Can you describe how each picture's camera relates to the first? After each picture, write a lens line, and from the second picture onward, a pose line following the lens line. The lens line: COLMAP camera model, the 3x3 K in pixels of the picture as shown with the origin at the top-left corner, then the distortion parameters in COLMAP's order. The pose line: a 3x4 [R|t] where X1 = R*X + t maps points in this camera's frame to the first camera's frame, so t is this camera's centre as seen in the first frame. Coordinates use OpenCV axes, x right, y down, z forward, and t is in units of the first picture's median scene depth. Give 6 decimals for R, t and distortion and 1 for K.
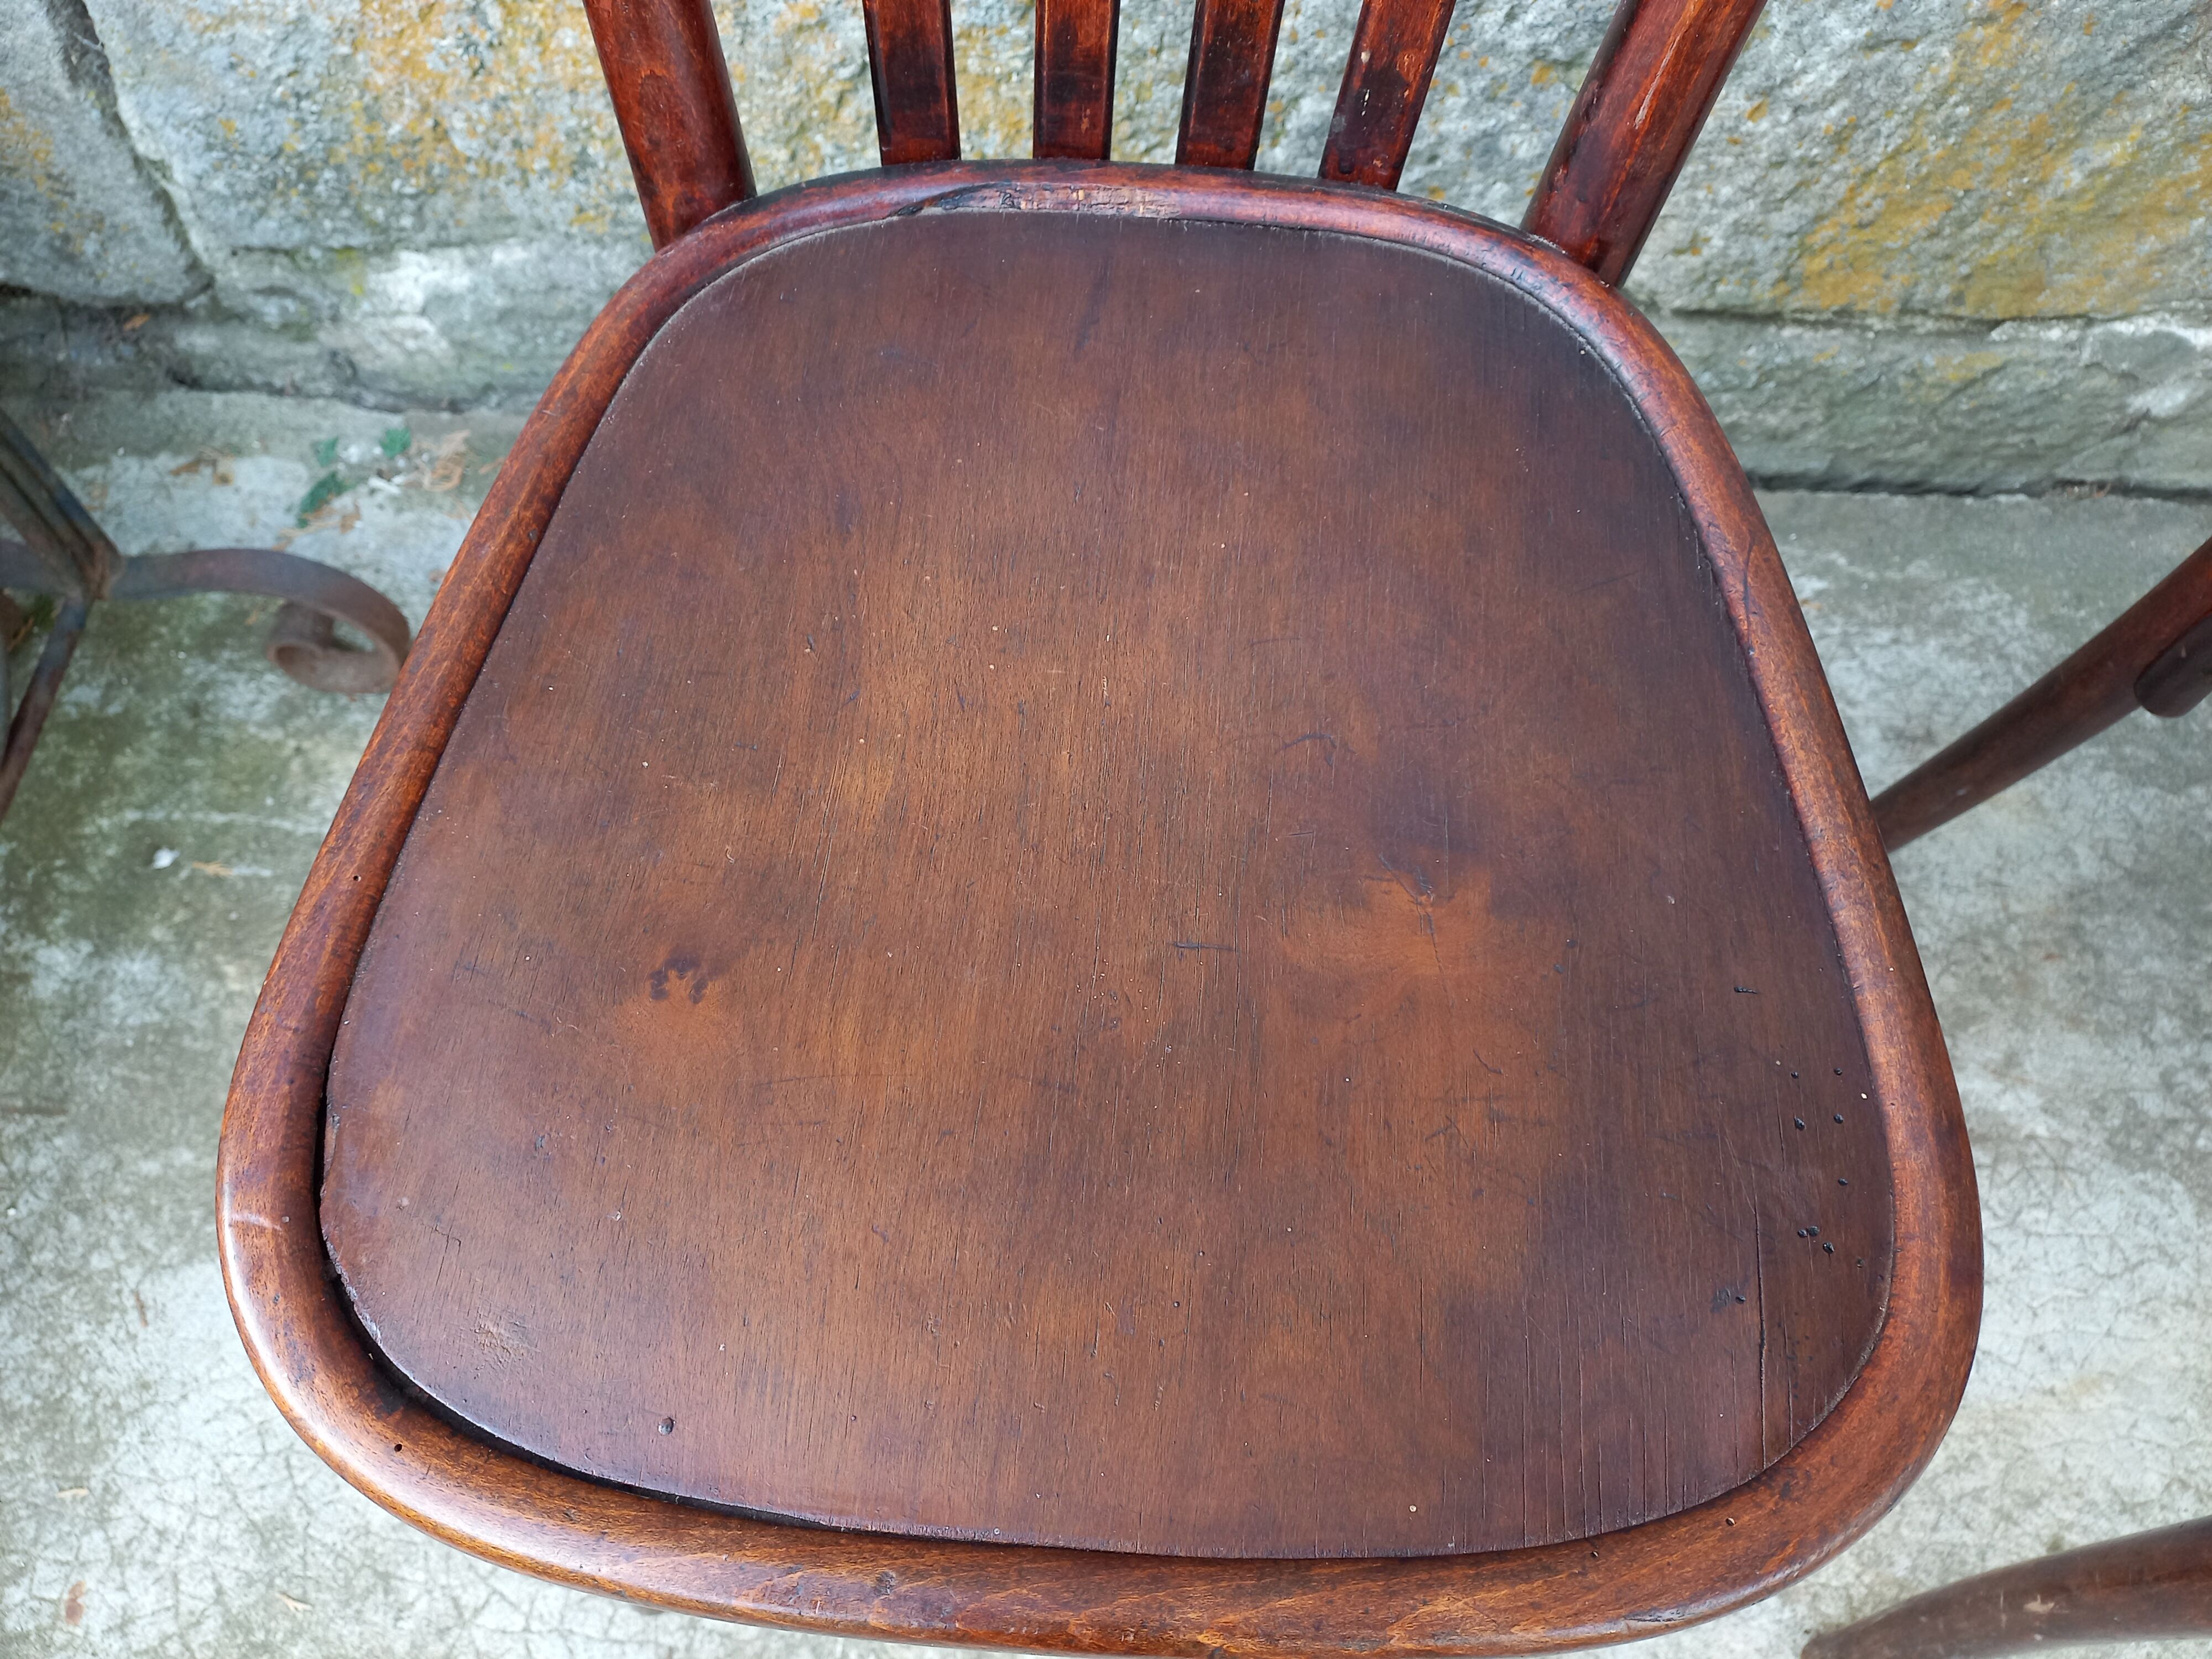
lens RADIAL K [[1621.3, 0, 1106.0], [0, 1621.3, 829.5], [0, 0, 1]] dist [0.037603, 0.000380]
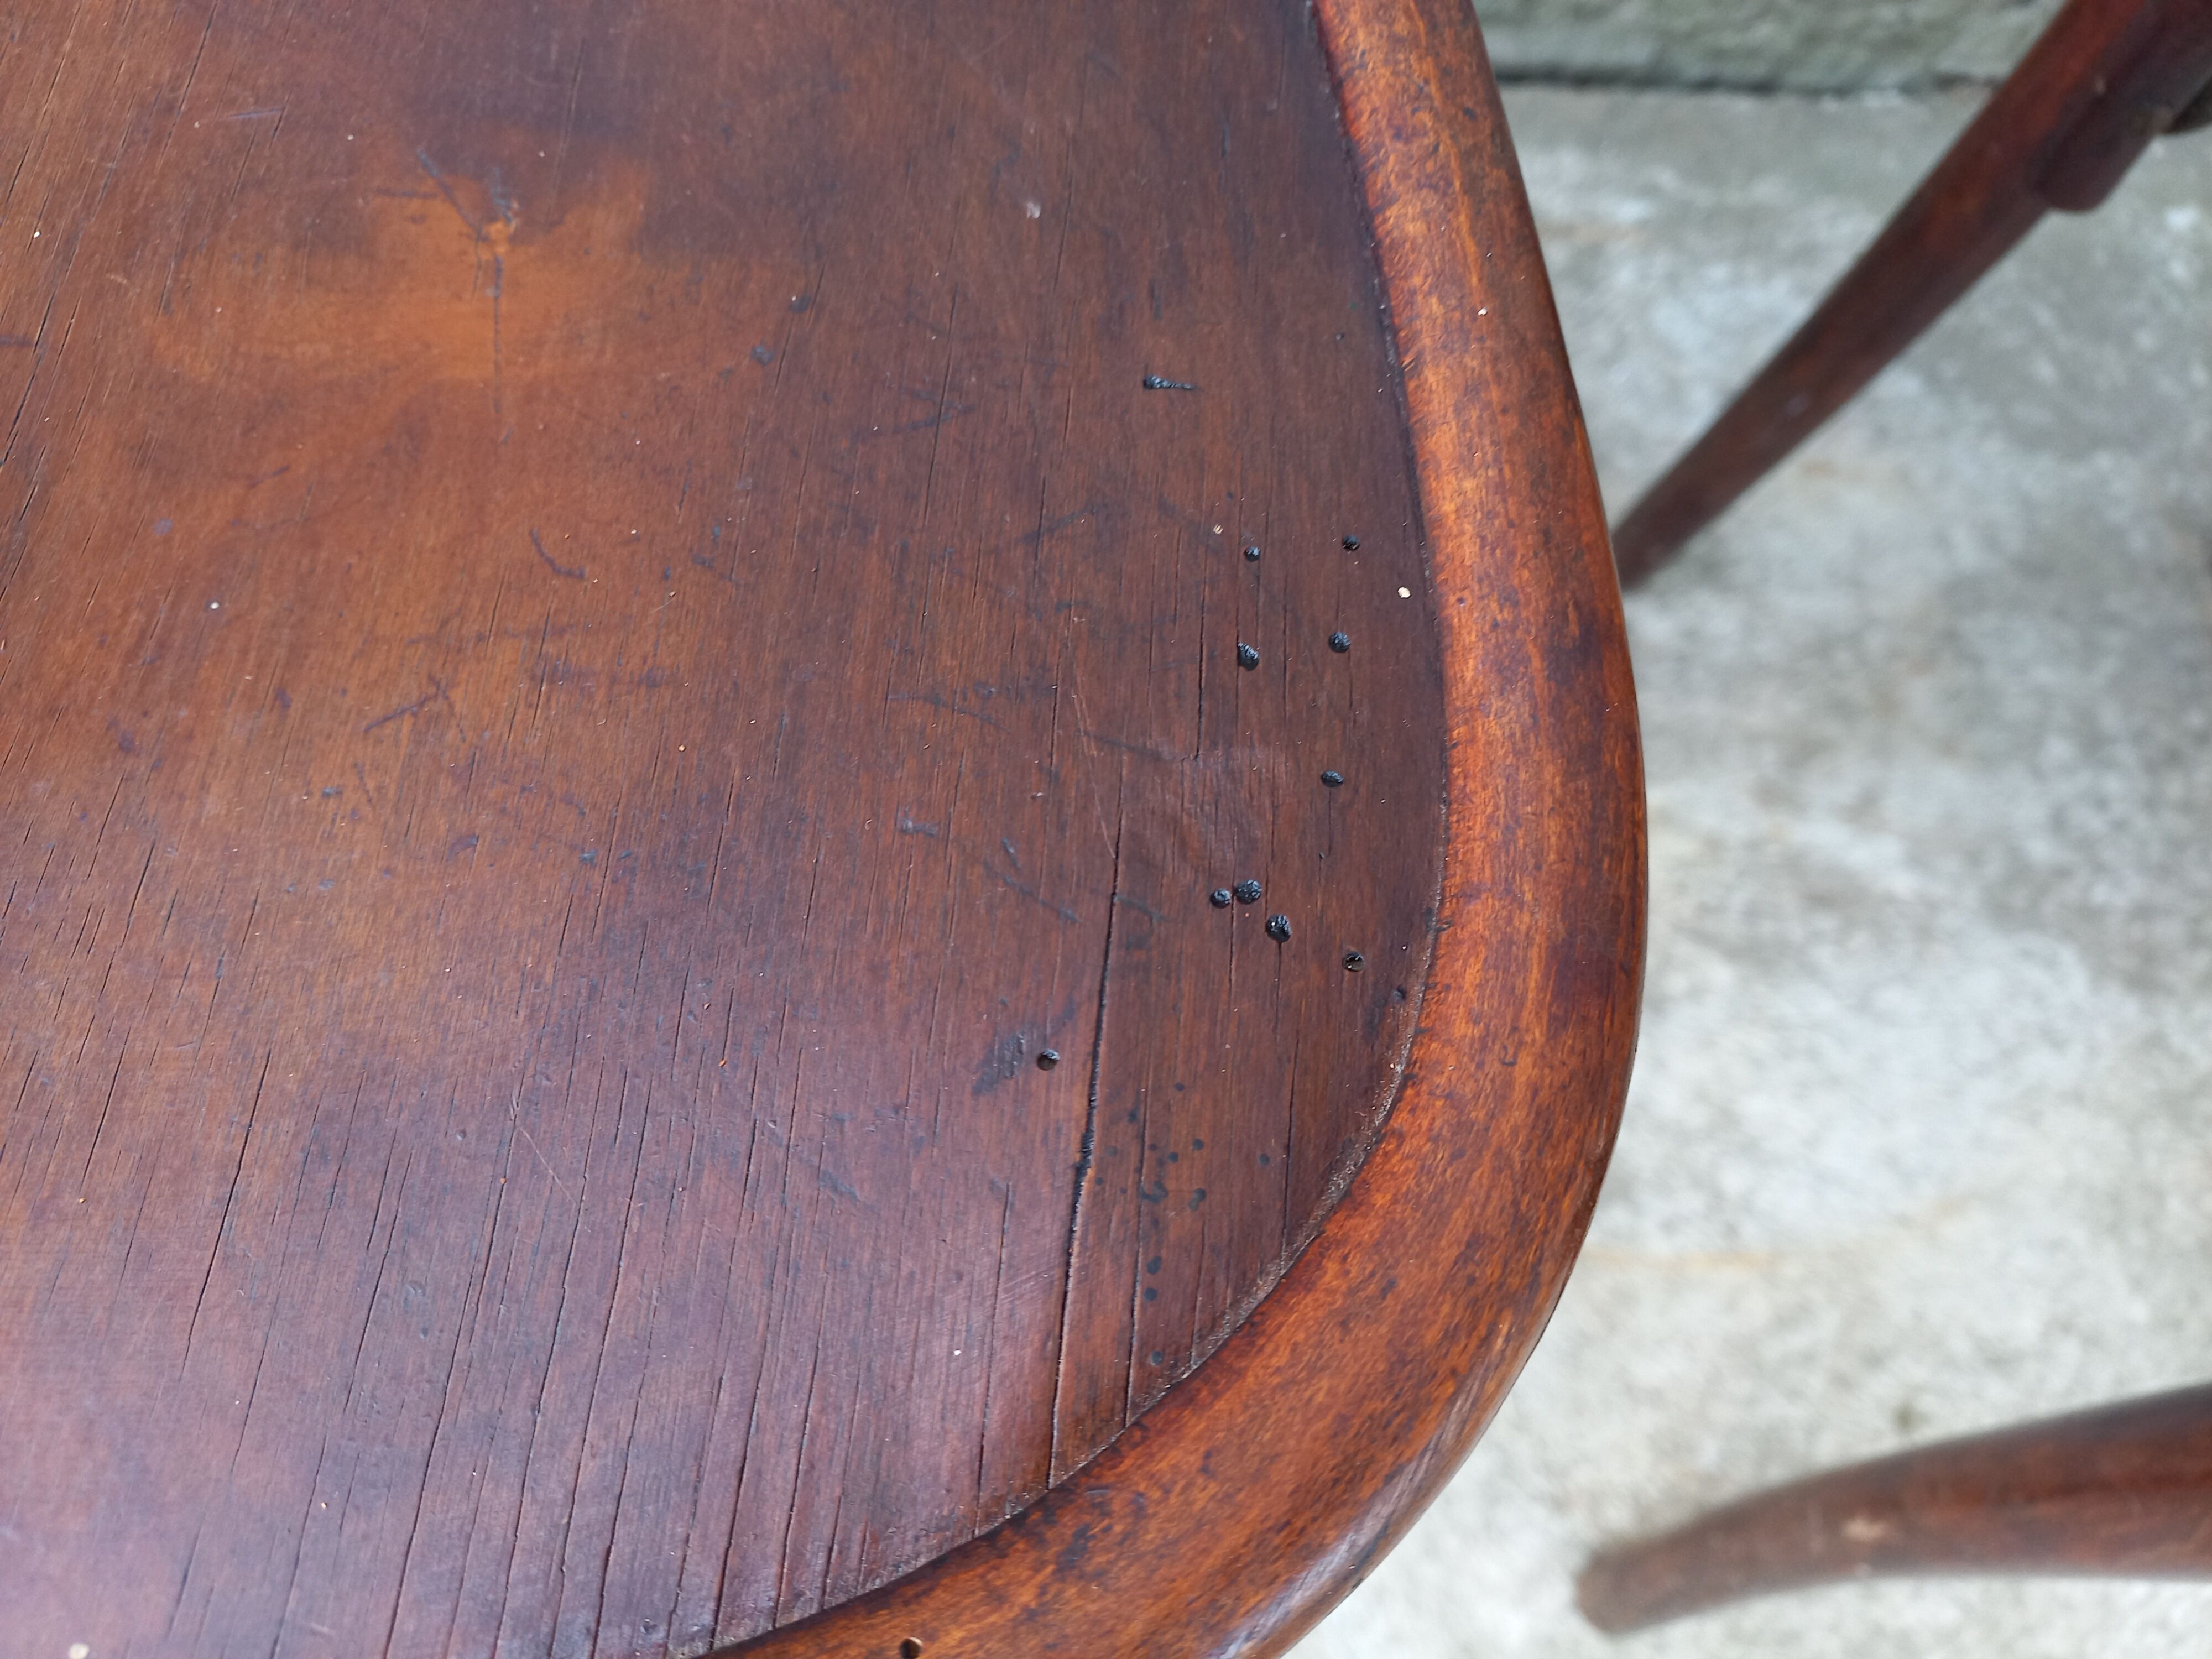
lens RADIAL K [[1678.4, 0, 1123.3], [0, 1678.4, 822.0], [0, 0, 1]] dist [0.026980, 0.003182]
pose [[0.997202, -0.032749, 0.067198, 0.158064], [0.027349, 0.996439, 0.079757, 0.081986], [-0.069570, -0.077696, 0.994547, 0.248443]]
